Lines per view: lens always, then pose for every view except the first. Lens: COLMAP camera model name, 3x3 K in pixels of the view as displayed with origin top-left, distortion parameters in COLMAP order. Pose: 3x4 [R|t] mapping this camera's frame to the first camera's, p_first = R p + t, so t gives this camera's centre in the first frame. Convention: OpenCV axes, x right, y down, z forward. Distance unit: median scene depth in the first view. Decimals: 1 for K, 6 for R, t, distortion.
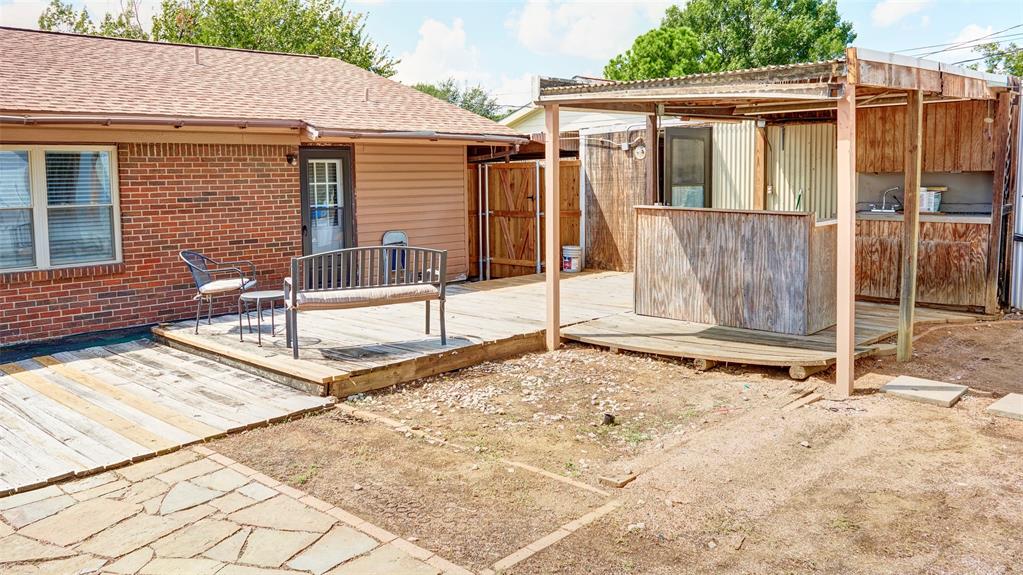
lens RADIAL K [[818.4, 0, 511.5], [0, 818.4, 287.5], [0, 0, 1]] dist [0.008843, -0.000002]
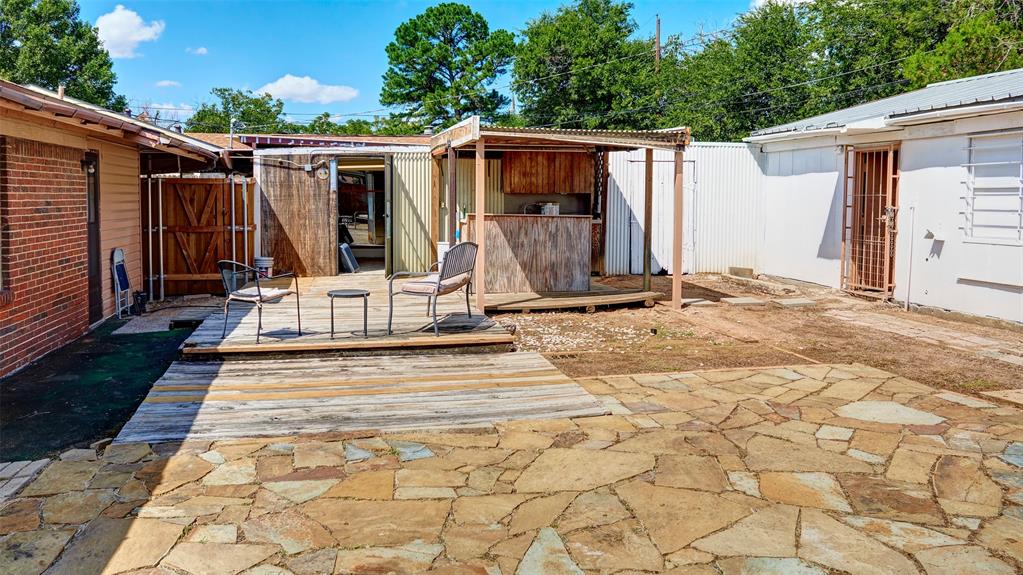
lens RADIAL K [[818.4, 0, 511.5], [0, 818.4, 287.5], [0, 0, 1]] dist [0.008843, -0.000002]
pose [[0.570219, -0.075736, 0.817994, -0.659554], [0.103149, 0.994461, 0.020171, 0.002024], [-0.814991, 0.072874, 0.574872, 0.116024]]
